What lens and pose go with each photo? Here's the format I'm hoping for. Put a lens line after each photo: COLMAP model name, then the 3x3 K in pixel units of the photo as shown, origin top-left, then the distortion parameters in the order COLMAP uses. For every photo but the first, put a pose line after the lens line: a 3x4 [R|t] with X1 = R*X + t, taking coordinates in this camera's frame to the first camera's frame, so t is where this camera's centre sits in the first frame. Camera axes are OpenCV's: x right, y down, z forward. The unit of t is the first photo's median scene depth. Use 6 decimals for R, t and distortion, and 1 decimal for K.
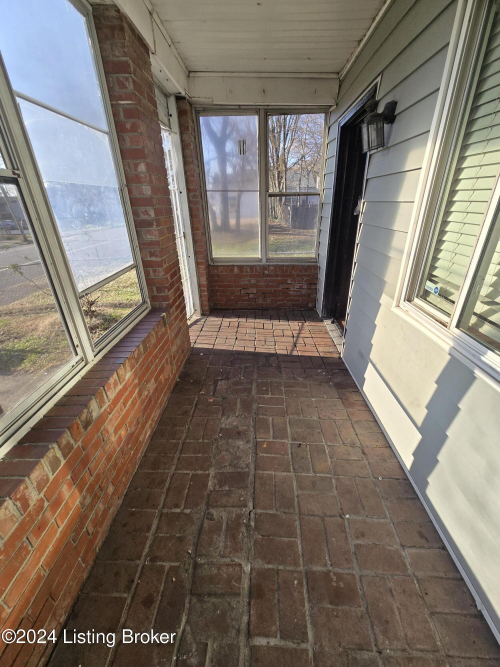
lens RADIAL K [[272.3, 0, 250.7], [0, 272.3, 332.4], [0, 0, 1]] dist [0.000991, 0.000035]
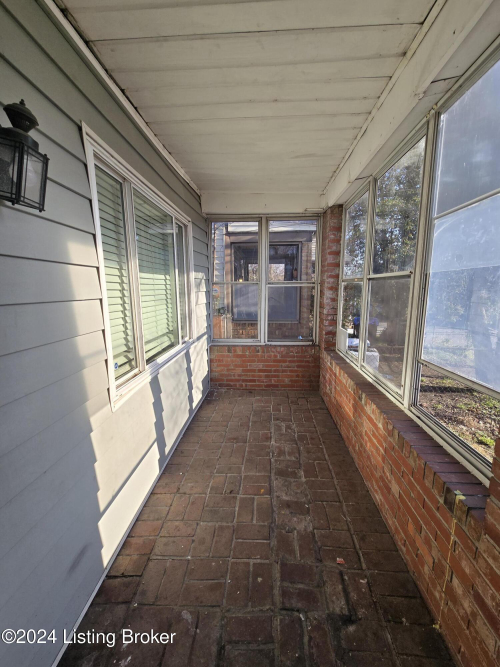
lens RADIAL K [[272.3, 0, 251.6], [0, 272.3, 334.9], [0, 0, 1]] dist [0.000991, 0.000035]
pose [[-0.999470, 0.017703, 0.027312, 0.057274], [0.030280, 0.813486, 0.580795, -0.793921], [-0.011936, 0.581315, -0.813591, 1.616871]]
